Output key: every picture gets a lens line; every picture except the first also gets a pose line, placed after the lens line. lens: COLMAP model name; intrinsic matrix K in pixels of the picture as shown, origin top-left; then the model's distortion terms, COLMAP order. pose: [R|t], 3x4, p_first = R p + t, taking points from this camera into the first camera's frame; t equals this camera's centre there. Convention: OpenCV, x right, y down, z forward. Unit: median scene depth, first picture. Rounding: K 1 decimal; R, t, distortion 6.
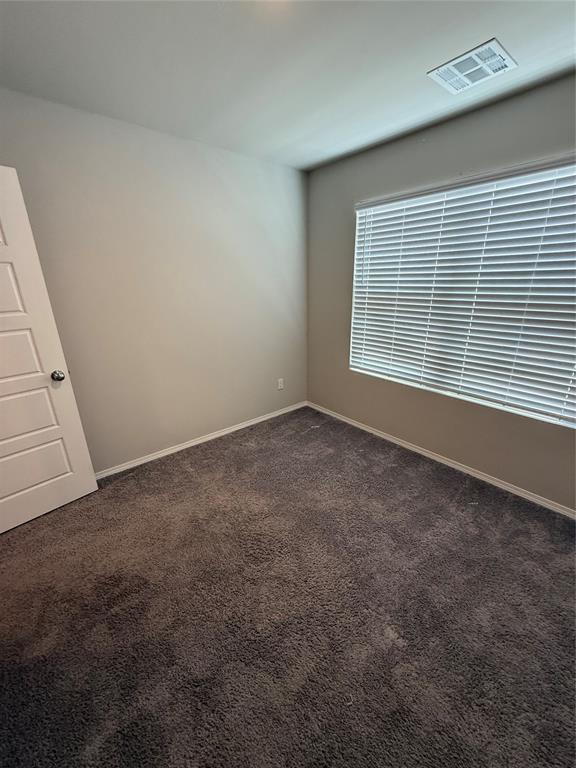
lens RADIAL K [[305.9, 0, 294.2], [0, 305.9, 384.1], [0, 0, 1]] dist [-0.000180, 0.000517]
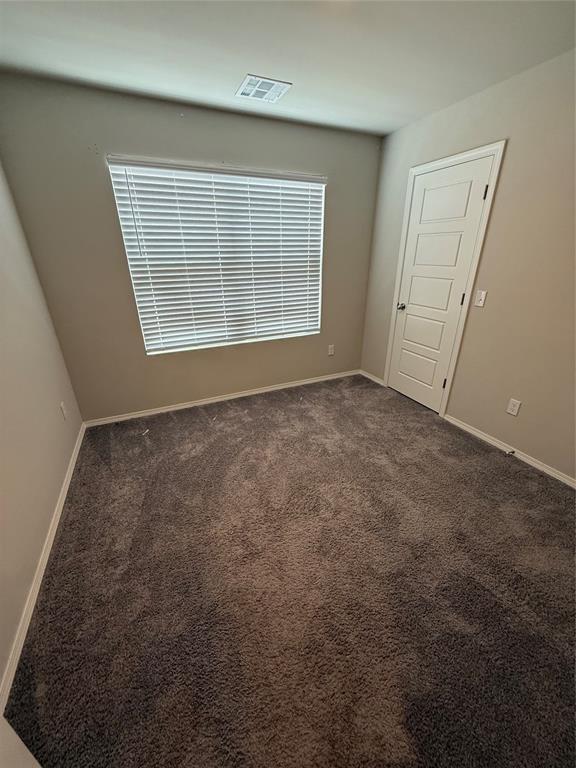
lens RADIAL K [[305.9, 0, 281.2], [0, 305.9, 384.4], [0, 0, 1]] dist [-0.000180, 0.000517]
pose [[0.275546, -0.371880, 0.886442, -0.666906], [0.322038, 0.904566, 0.279379, -0.118797], [-0.905741, 0.208486, 0.369009, 0.426317]]
